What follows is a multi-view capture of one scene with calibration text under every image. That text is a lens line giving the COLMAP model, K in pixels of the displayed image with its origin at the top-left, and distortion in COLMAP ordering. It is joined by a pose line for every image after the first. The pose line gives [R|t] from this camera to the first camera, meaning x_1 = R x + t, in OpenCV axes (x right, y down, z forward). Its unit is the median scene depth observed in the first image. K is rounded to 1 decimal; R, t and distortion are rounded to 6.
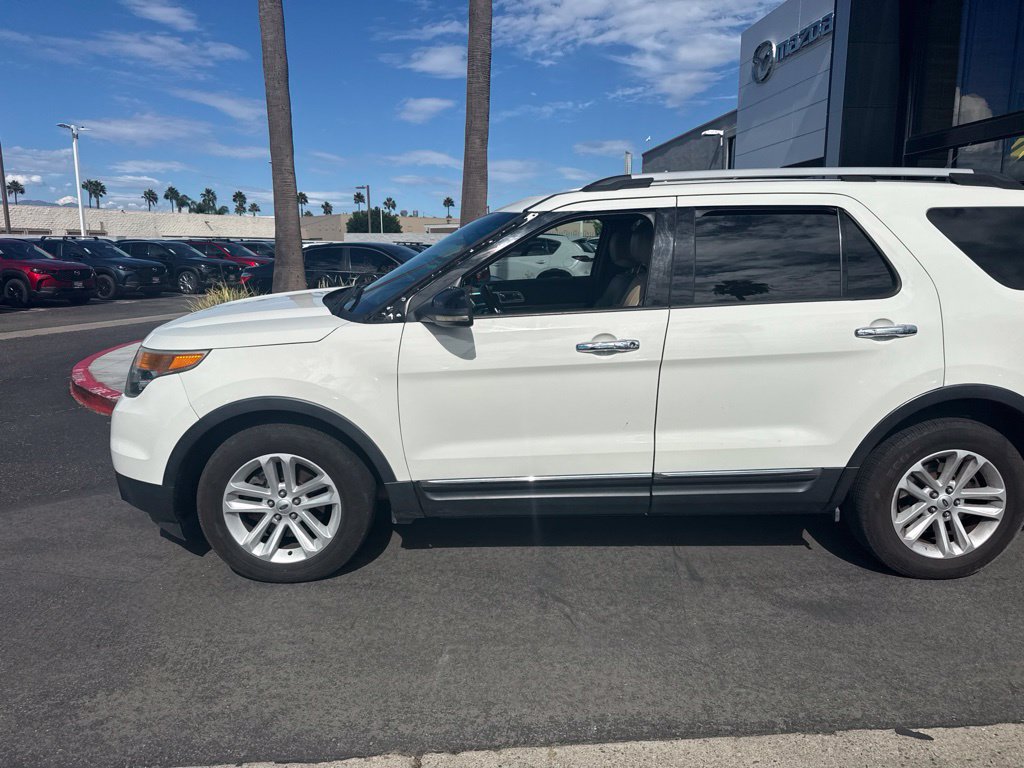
lens RADIAL K [[724.0, 0, 503.8], [0, 724.0, 377.6], [0, 0, 1]] dist [0.029405, -0.042585]
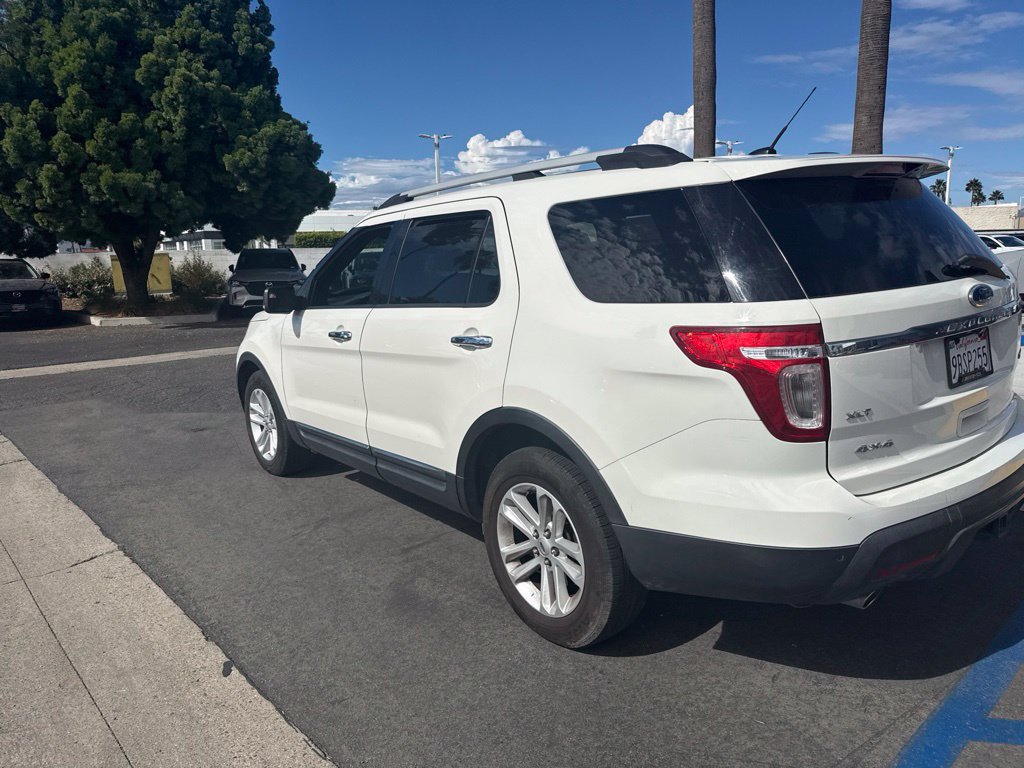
lens RADIAL K [[718.9, 0, 508.7], [0, 718.9, 381.8], [0, 0, 1]] dist [0.034258, -0.042244]
pose [[0.606193, 0.118986, -0.786367, 1.246484], [-0.110550, 0.991753, 0.064842, -0.073194], [0.787597, 0.047626, 0.614347, 0.444554]]
